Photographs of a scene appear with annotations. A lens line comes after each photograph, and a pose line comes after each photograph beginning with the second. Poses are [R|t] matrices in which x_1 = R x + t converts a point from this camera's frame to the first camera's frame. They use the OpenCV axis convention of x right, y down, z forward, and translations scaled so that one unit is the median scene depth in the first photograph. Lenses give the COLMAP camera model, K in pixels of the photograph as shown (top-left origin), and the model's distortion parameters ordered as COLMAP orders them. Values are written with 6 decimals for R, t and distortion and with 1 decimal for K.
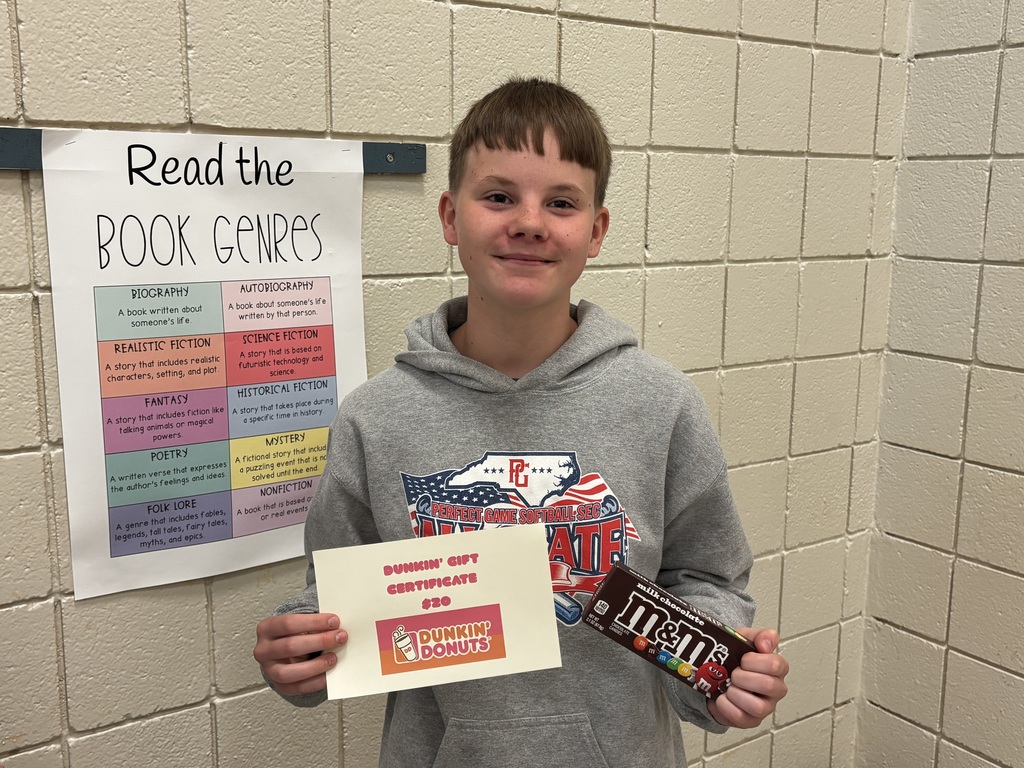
lens RADIAL K [[1056.2, 0, 512.5], [0, 1056.2, 384.5], [0, 0, 1]] dist [0.020043, 0.000000]
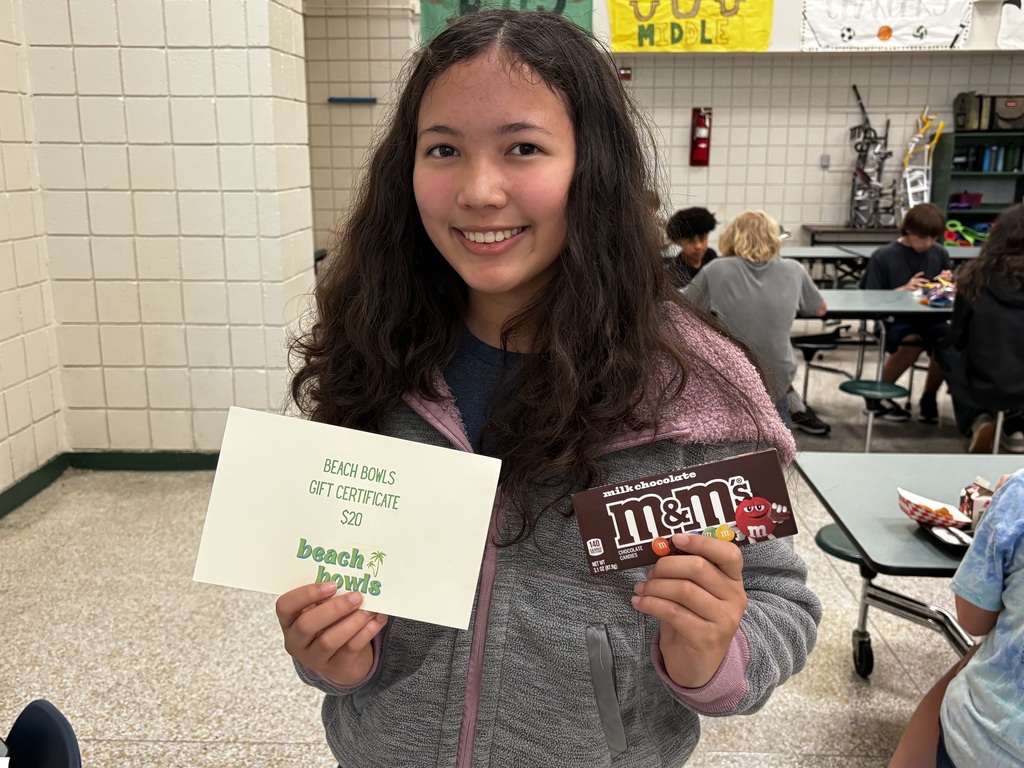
lens RADIAL K [[983.3, 0, 512.2], [0, 983.3, 384.7], [0, 0, 1]] dist [0.005022, 0.000000]
pose [[0.579570, -0.194990, 0.791251, -0.739728], [0.147800, 0.980000, 0.133245, 0.139775], [-0.801408, 0.039722, 0.596798, -0.924635]]
